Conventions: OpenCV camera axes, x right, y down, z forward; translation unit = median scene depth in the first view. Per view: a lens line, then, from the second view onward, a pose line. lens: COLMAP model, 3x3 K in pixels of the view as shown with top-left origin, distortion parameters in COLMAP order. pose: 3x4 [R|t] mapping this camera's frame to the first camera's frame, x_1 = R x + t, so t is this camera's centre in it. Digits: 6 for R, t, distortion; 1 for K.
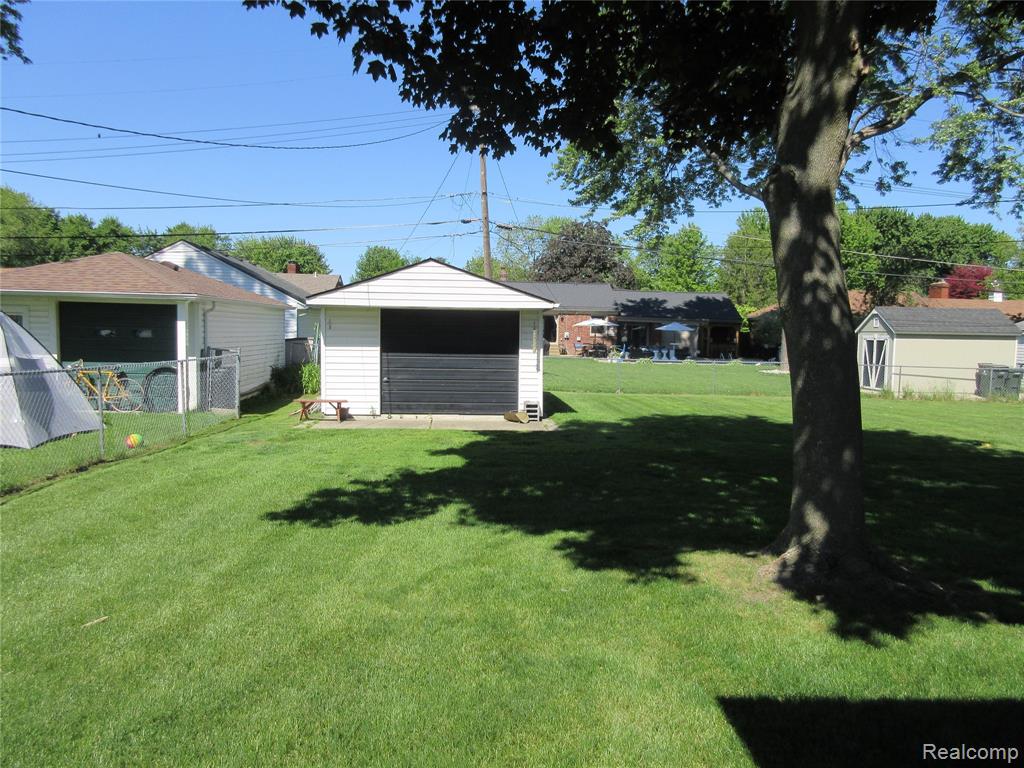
lens RADIAL K [[736.7, 0, 515.0], [0, 736.7, 382.7], [0, 0, 1]] dist [-0.003045, -0.003674]
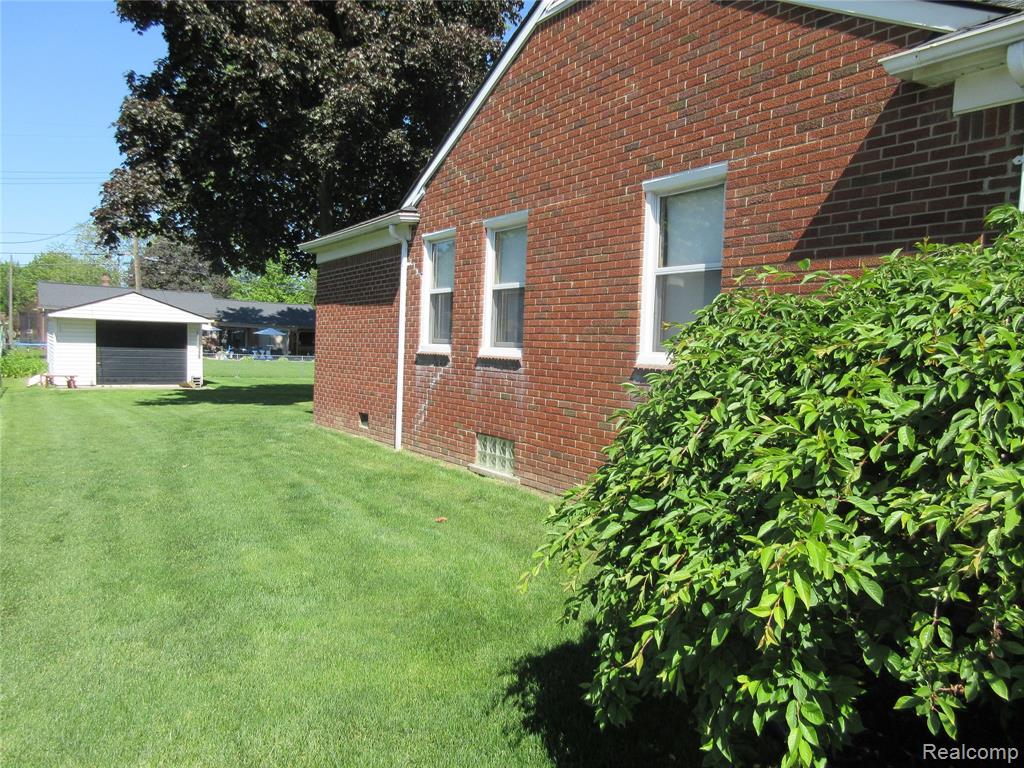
lens RADIAL K [[736.7, 0, 515.0], [0, 736.7, 382.7], [0, 0, 1]] dist [-0.003045, -0.003674]
pose [[0.855557, -0.015308, 0.517482, -0.078839], [0.017841, 0.999841, 0.000079, 0.018616], [-0.517401, 0.009165, 0.855694, -0.295399]]
